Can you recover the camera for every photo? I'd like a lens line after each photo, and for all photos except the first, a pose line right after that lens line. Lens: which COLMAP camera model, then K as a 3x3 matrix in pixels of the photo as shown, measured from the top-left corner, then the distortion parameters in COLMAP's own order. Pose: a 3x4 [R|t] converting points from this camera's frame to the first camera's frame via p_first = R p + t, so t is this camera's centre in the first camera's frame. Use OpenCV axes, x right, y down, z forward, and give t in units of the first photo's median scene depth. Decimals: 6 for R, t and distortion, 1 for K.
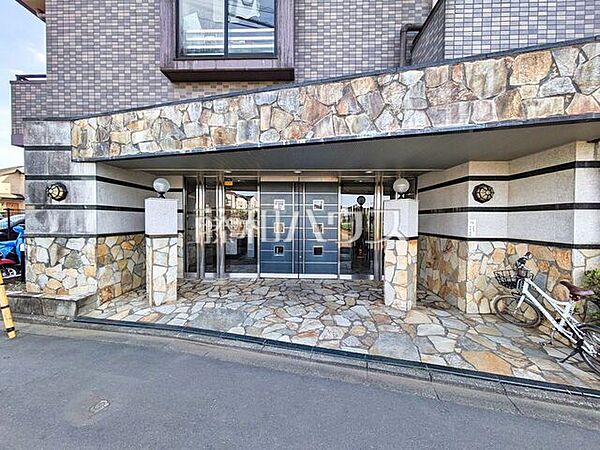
lens RADIAL K [[234.8, 0, 297.3], [0, 234.8, 226.0], [0, 0, 1]] dist [-0.000821, 0.000532]
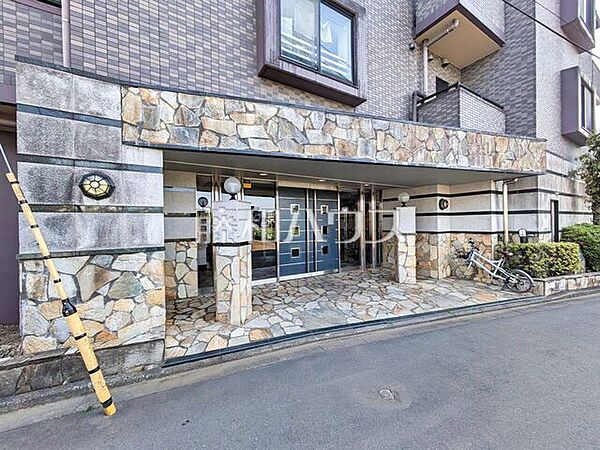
lens RADIAL K [[234.8, 0, 297.3], [0, 234.8, 226.0], [0, 0, 1]] dist [-0.000821, 0.000532]
pose [[0.844869, -0.024179, 0.534427, -0.909811], [0.034184, 0.999377, -0.008828, -0.007965], [-0.533880, 0.025727, 0.845169, 0.147793]]
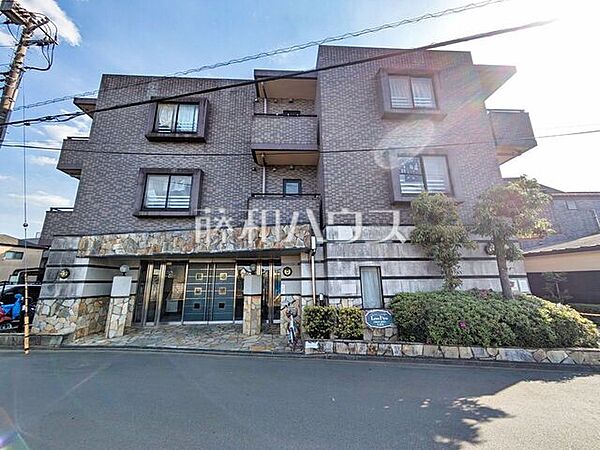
lens RADIAL K [[234.8, 0, 297.3], [0, 234.8, 226.0], [0, 0, 1]] dist [-0.000821, 0.000532]
pose [[0.996058, 0.002313, 0.088678, 0.657811], [0.020732, 0.965904, -0.258067, 0.008272], [-0.086251, 0.258888, 0.962049, -1.056058]]
